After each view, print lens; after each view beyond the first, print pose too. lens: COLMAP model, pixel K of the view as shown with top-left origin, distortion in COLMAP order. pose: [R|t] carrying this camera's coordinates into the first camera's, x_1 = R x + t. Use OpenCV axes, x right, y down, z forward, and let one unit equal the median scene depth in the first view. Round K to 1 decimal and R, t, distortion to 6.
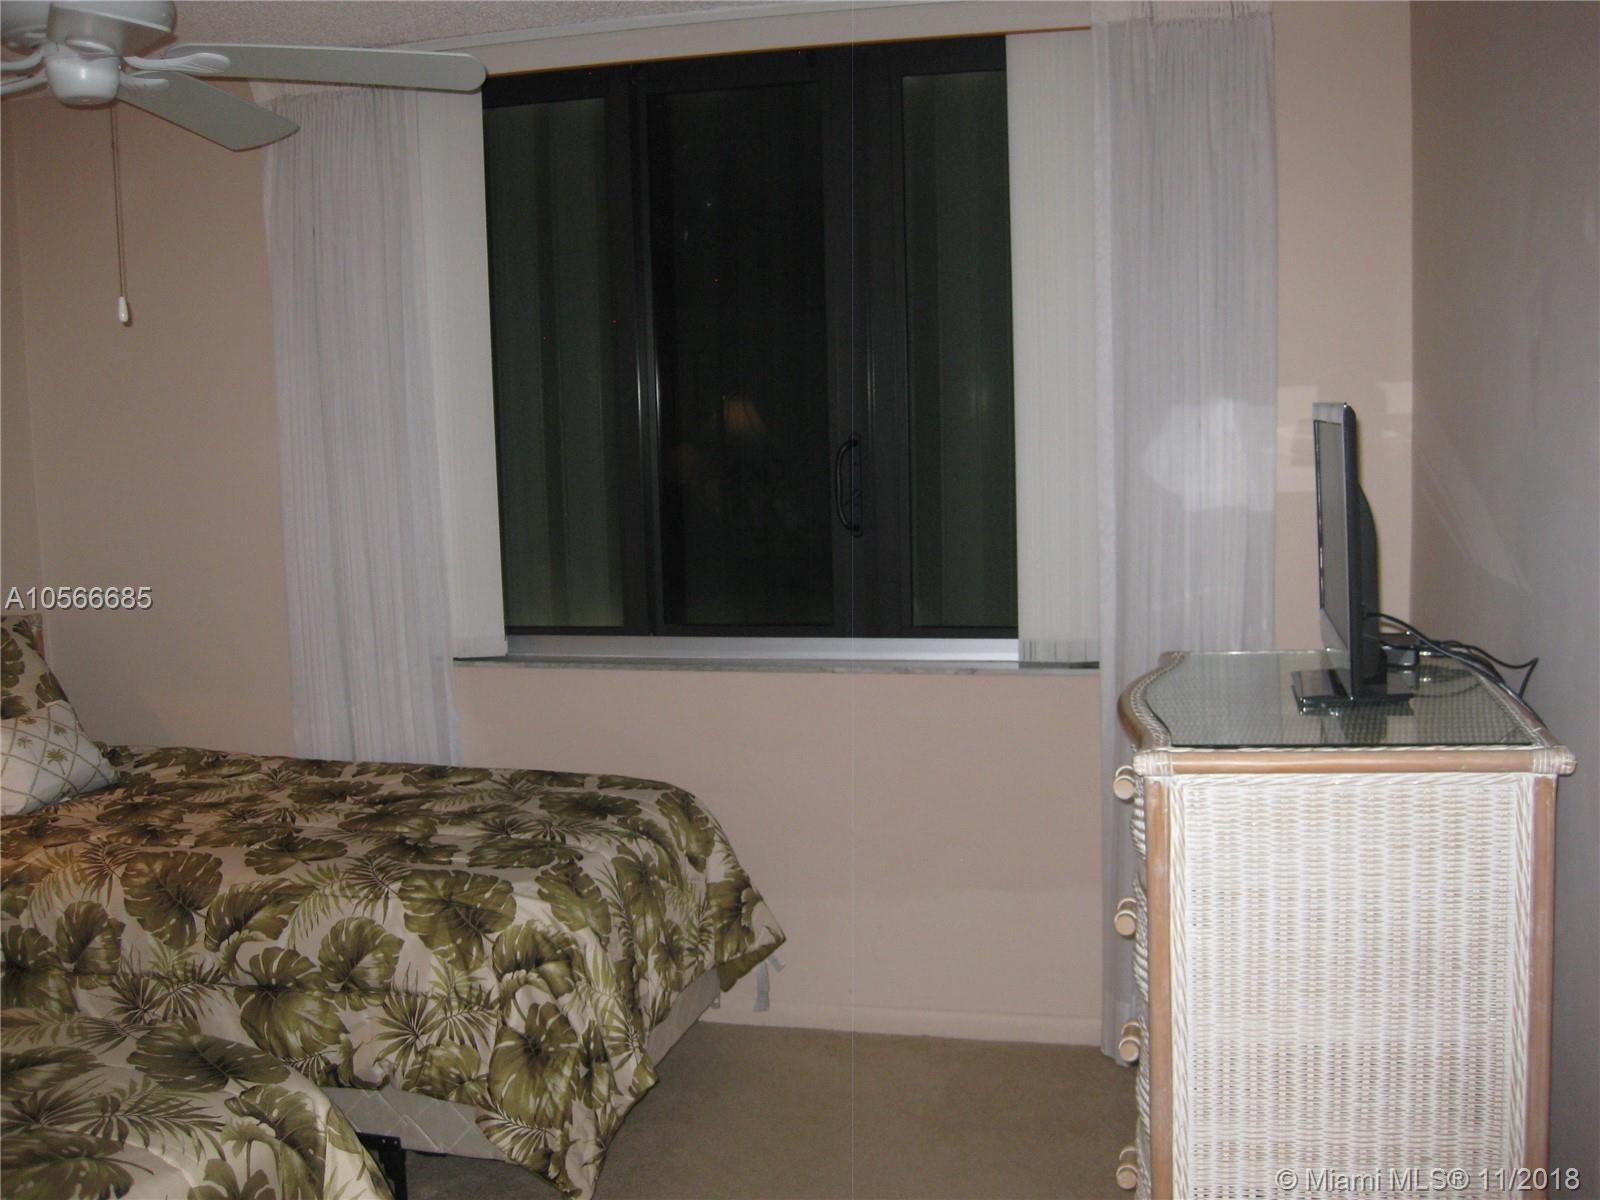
lens RADIAL K [[1659.3, 0, 786.2], [0, 1659.3, 601.6], [0, 0, 1]] dist [-0.182835, 0.161269]
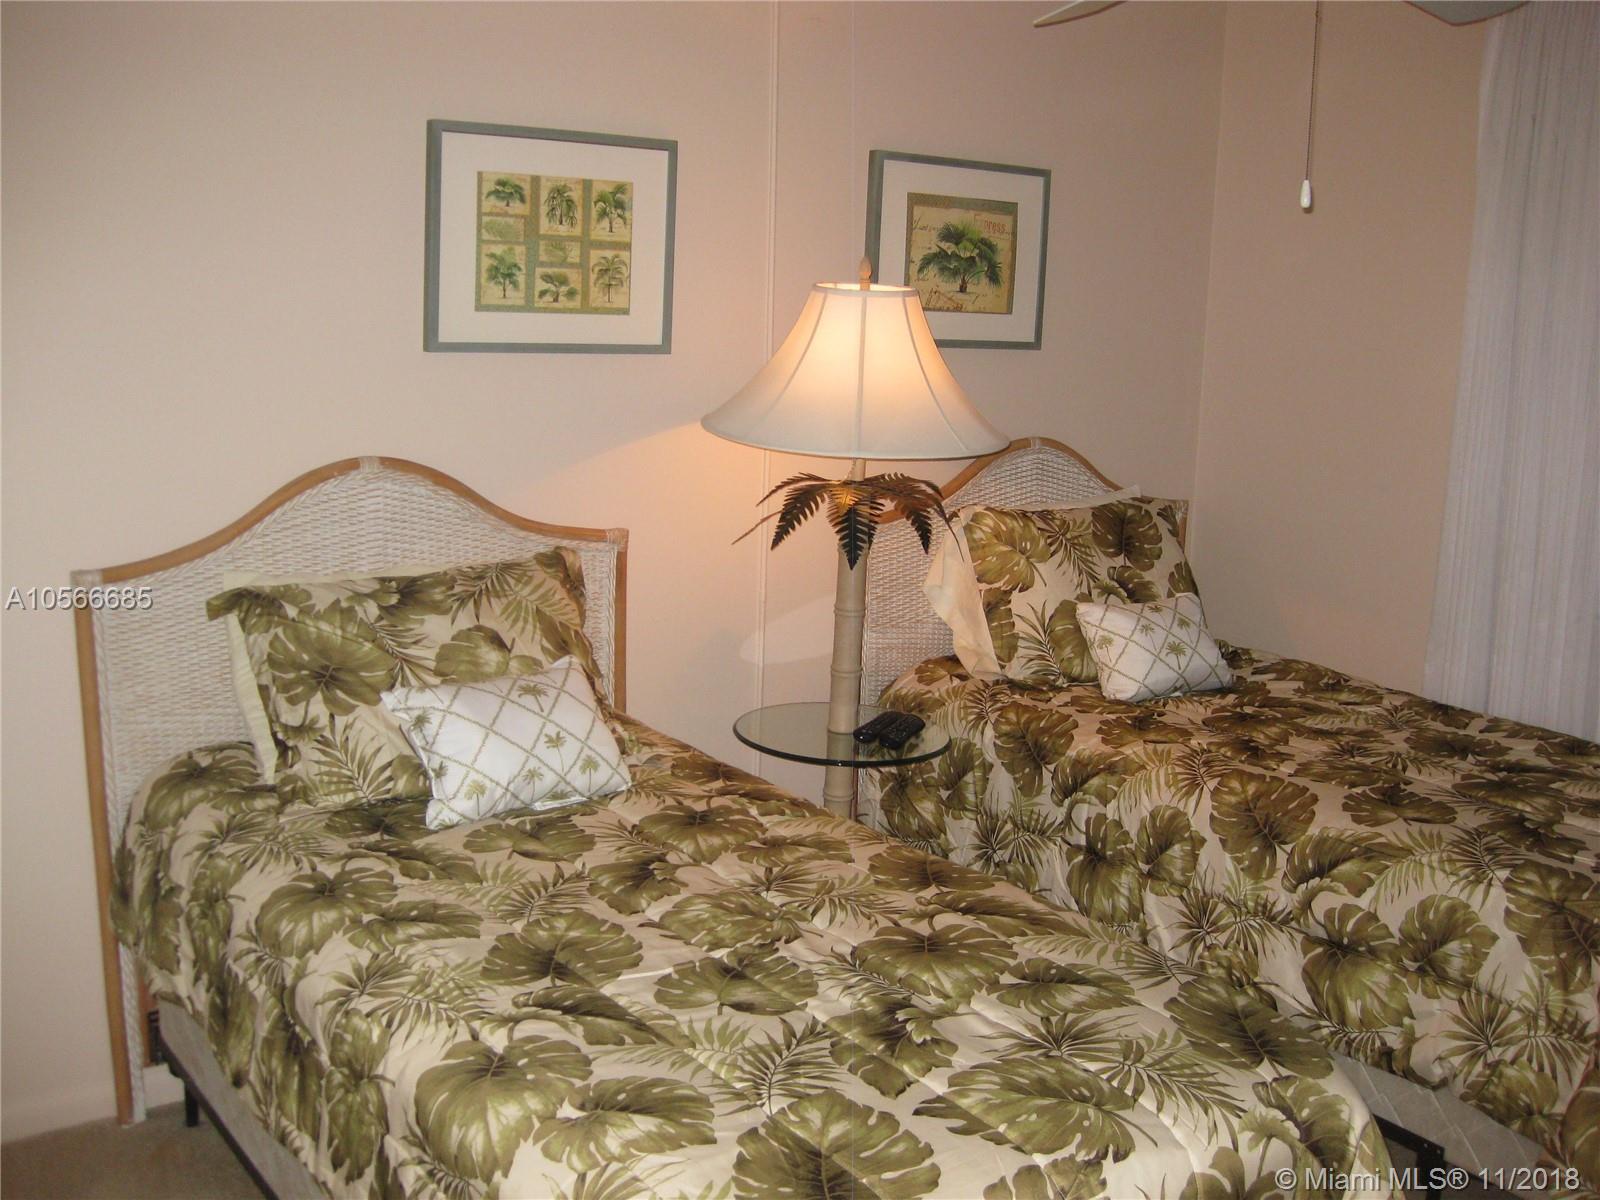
lens RADIAL K [[1659.3, 0, 786.2], [0, 1659.3, 601.6], [0, 0, 1]] dist [-0.182835, 0.161269]
pose [[0.764257, 0.175650, -0.620531, -0.023967], [-0.136379, 0.984453, 0.110696, -0.012639], [0.630327, 0.000027, 0.776330, 0.088363]]
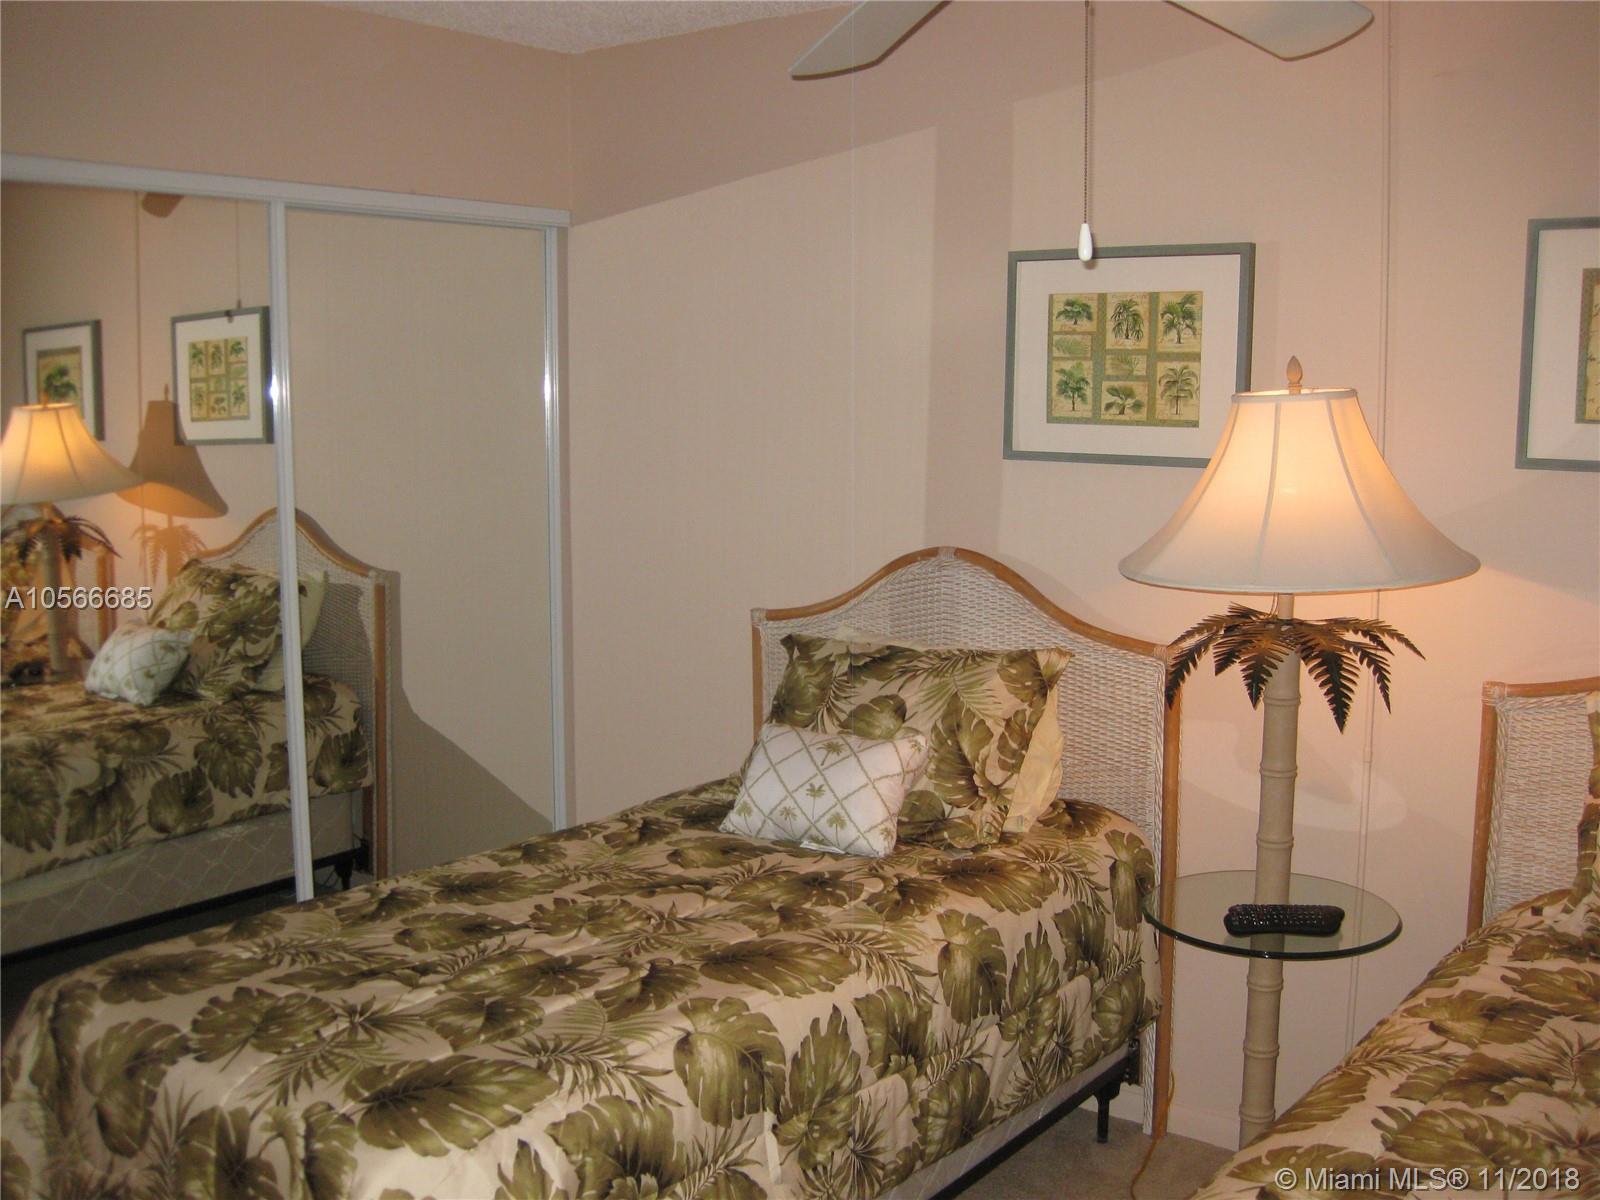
lens RADIAL K [[1659.3, 0, 786.2], [0, 1659.3, 601.6], [0, 0, 1]] dist [-0.182835, 0.161269]
pose [[-0.398154, 0.151679, -0.904692, 0.233314], [-0.096449, 0.973846, 0.205720, -0.134810], [0.912234, 0.169165, -0.373112, 0.957355]]
